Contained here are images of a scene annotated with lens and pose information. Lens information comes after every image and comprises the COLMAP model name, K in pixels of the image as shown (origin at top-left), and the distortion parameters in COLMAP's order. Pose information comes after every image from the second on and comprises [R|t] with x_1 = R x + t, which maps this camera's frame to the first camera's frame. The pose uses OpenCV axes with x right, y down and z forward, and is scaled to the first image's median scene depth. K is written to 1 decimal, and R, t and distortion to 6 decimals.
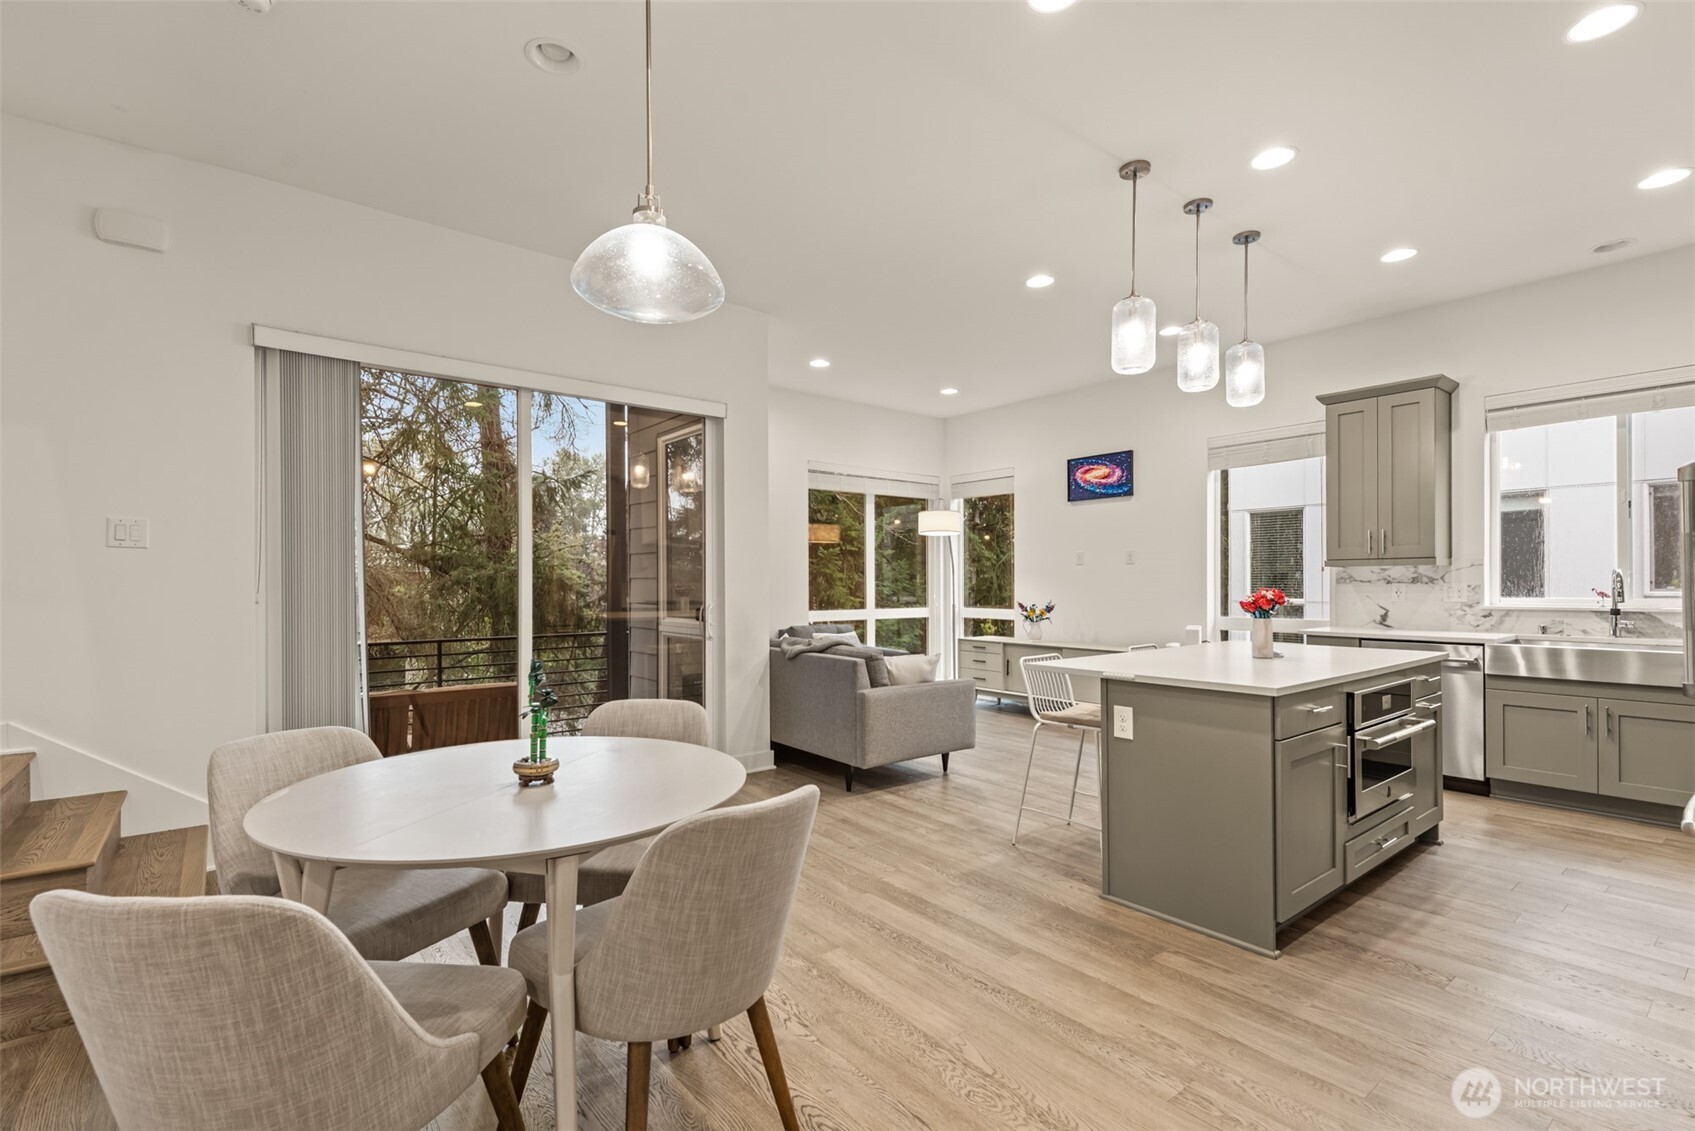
lens RADIAL K [[773.4, 0, 843.2], [0, 773.4, 584.8], [0, 0, 1]] dist [0.005084, -0.000441]
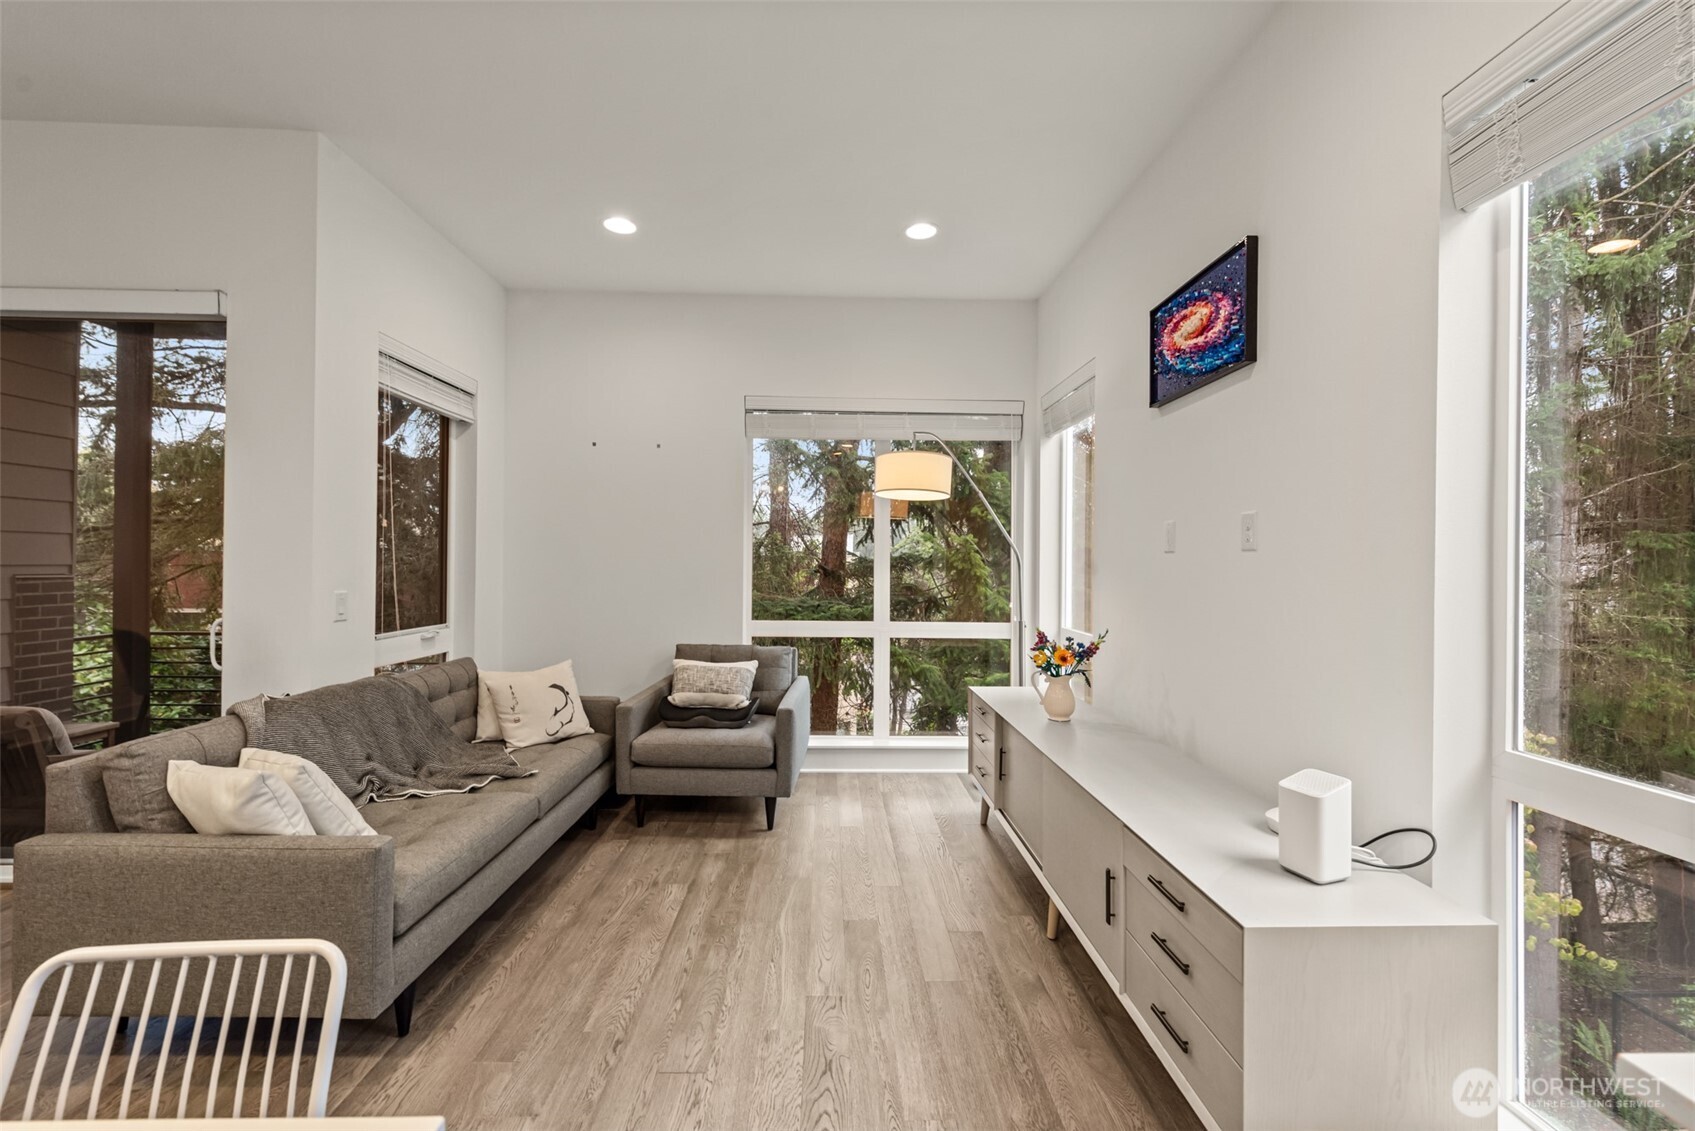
lens RADIAL K [[694.7, 0, 847.5], [0, 694.7, 565.5], [0, 0, 1]] dist [-0.000145, -0.000040]
pose [[0.798468, 0.016262, -0.601818, 0.418232], [-0.020324, 0.999793, 0.000051, -0.016172], [0.601694, 0.012190, 0.798633, 0.627067]]
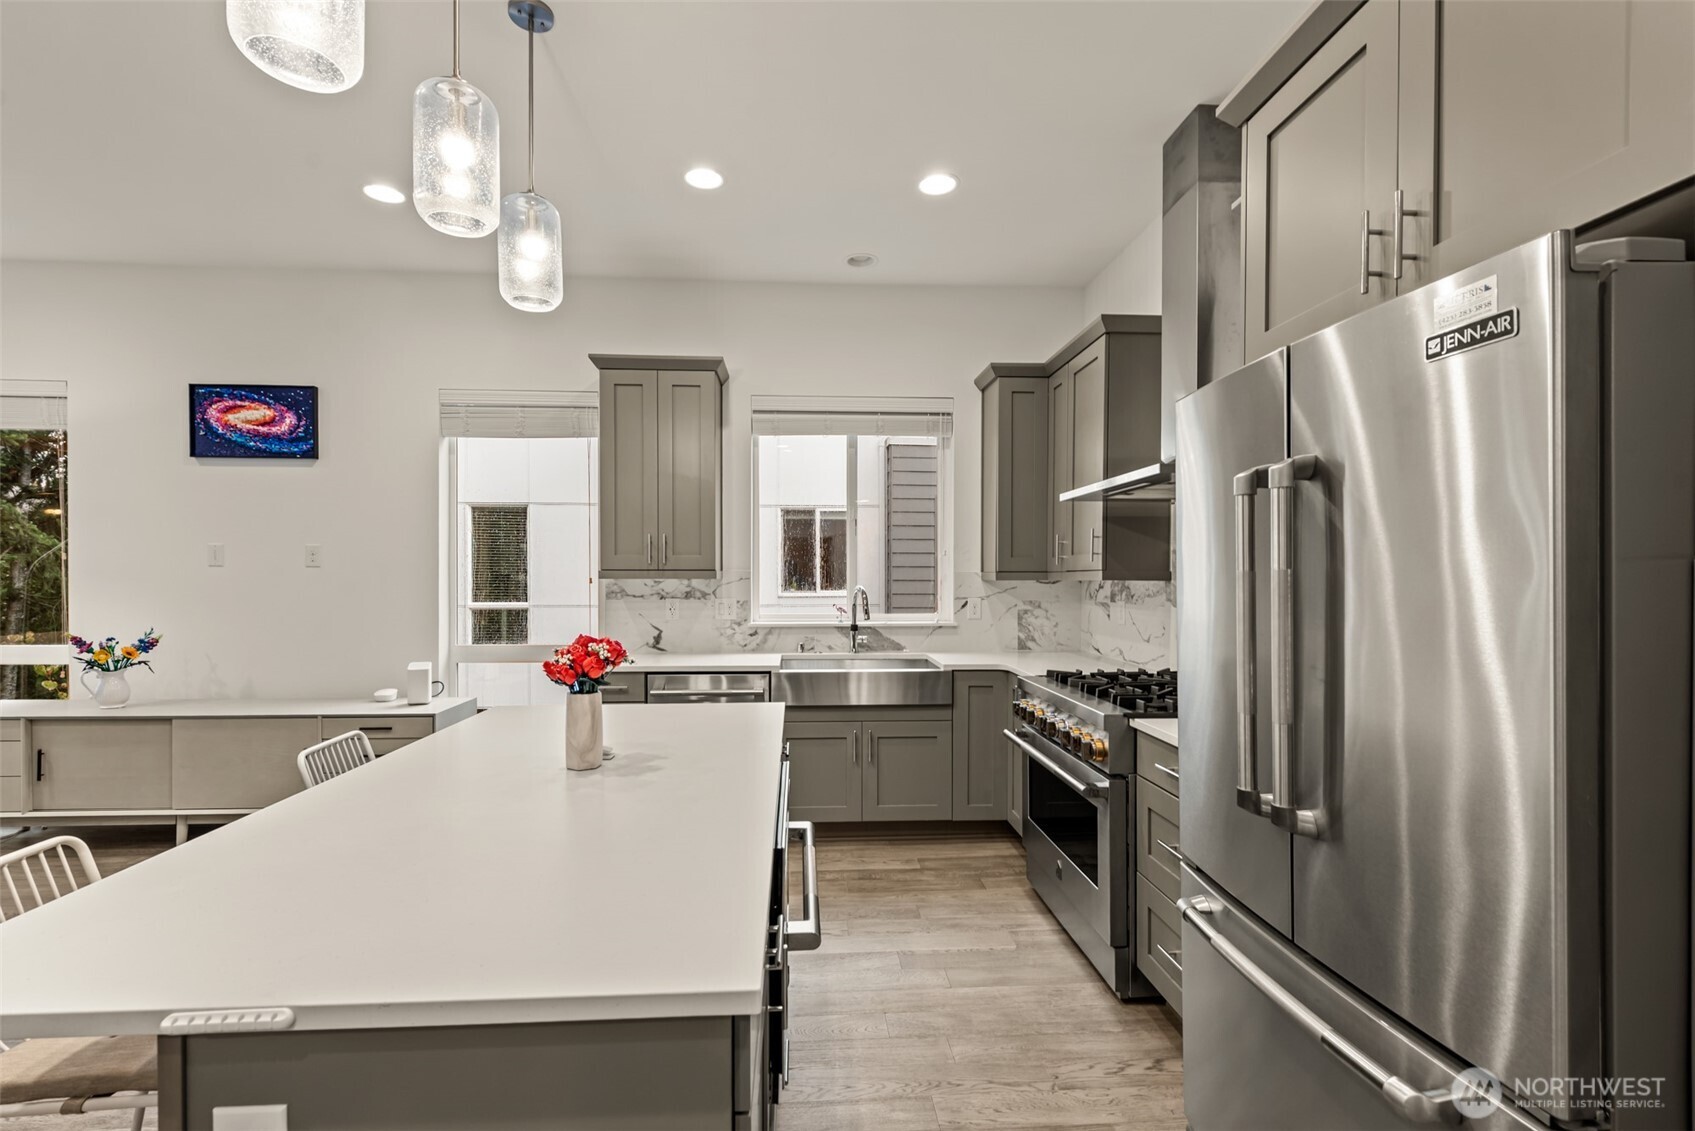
lens RADIAL K [[773.4, 0, 843.2], [0, 773.4, 584.8], [0, 0, 1]] dist [0.005084, -0.000441]
pose [[0.583582, -0.002008, 0.812051, 0.111093], [-0.003265, 0.999983, 0.004819, -0.017362], [-0.812047, -0.005464, 0.583566, 0.283477]]
